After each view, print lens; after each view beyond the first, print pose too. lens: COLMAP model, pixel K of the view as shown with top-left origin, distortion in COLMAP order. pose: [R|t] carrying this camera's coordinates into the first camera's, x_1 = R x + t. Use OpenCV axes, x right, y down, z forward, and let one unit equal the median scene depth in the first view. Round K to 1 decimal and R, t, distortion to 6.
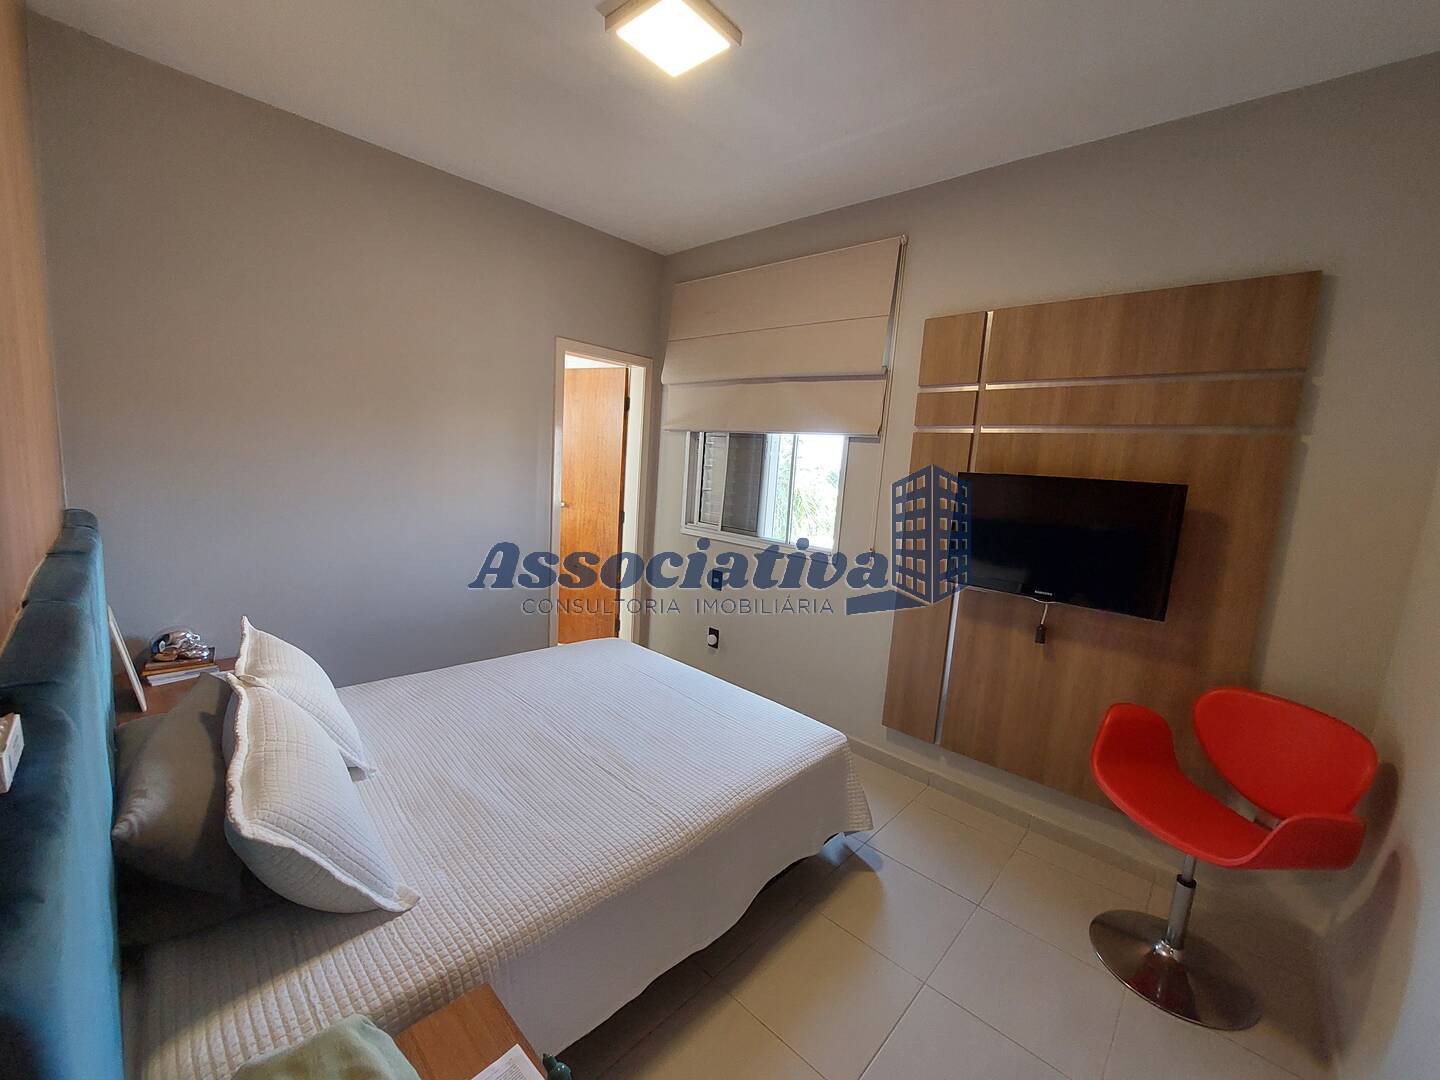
lens RADIAL K [[575.6, 0, 720.2], [0, 575.6, 546.6], [0, 0, 1]] dist [-0.017381, 0.000253]
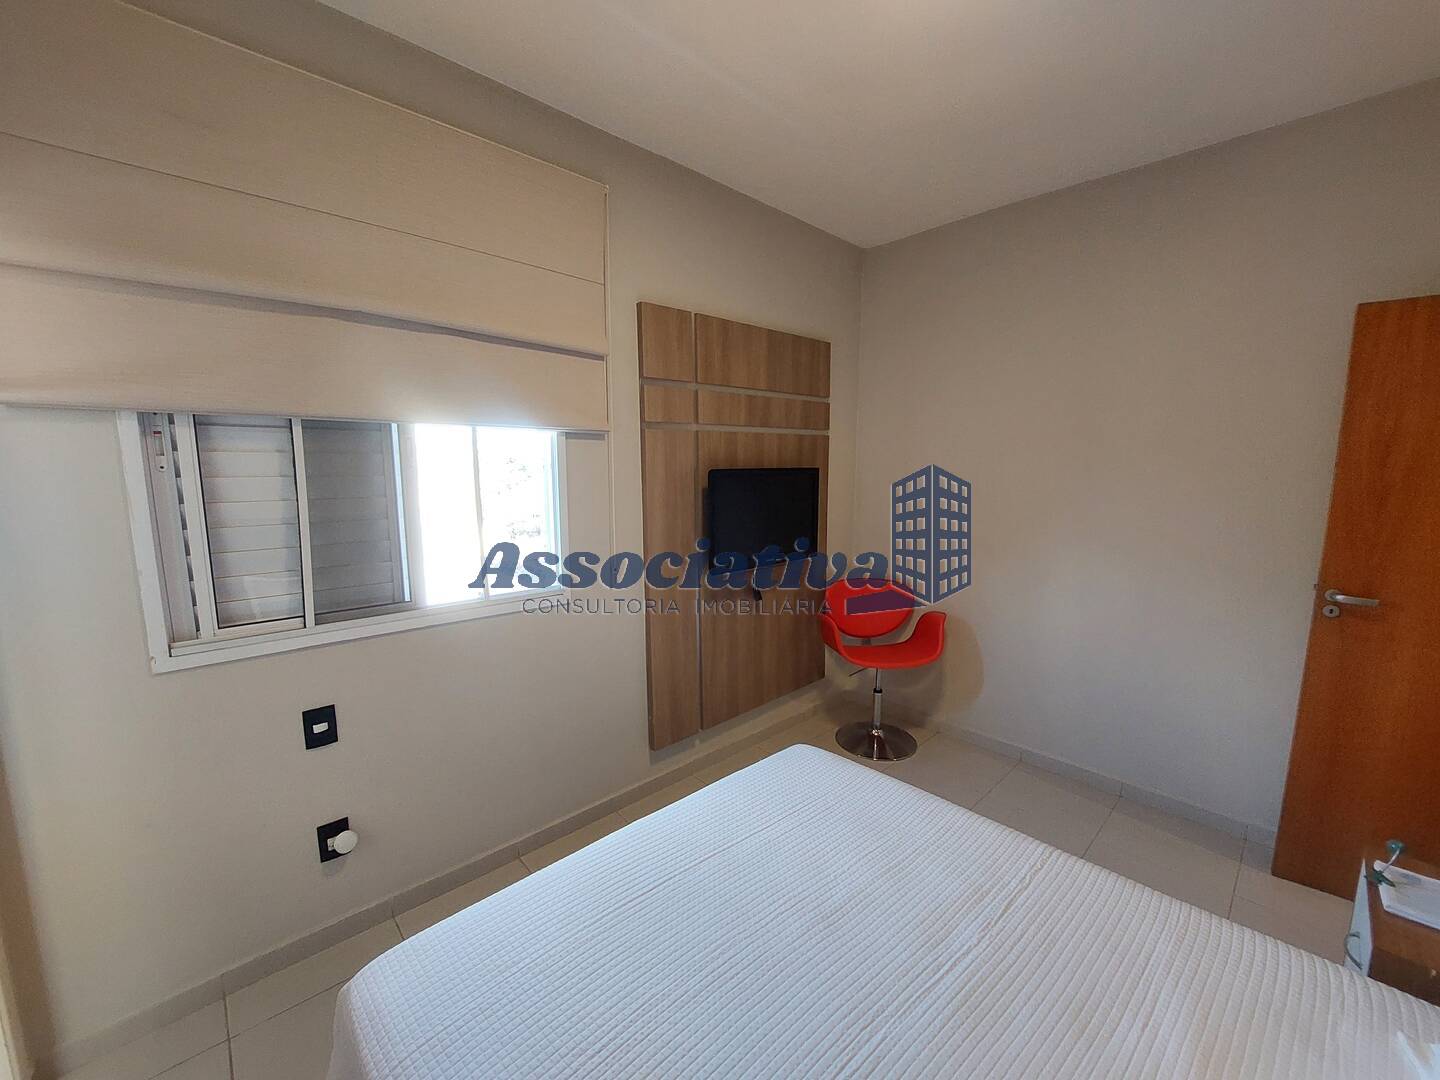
lens RADIAL K [[575.6, 0, 720.2], [0, 575.6, 546.6], [0, 0, 1]] dist [-0.017381, 0.000253]
pose [[0.062872, -0.197570, 0.978271, -0.586188], [0.160952, 0.969386, 0.185431, -0.170822], [-0.984958, 0.145796, 0.092746, 0.844248]]
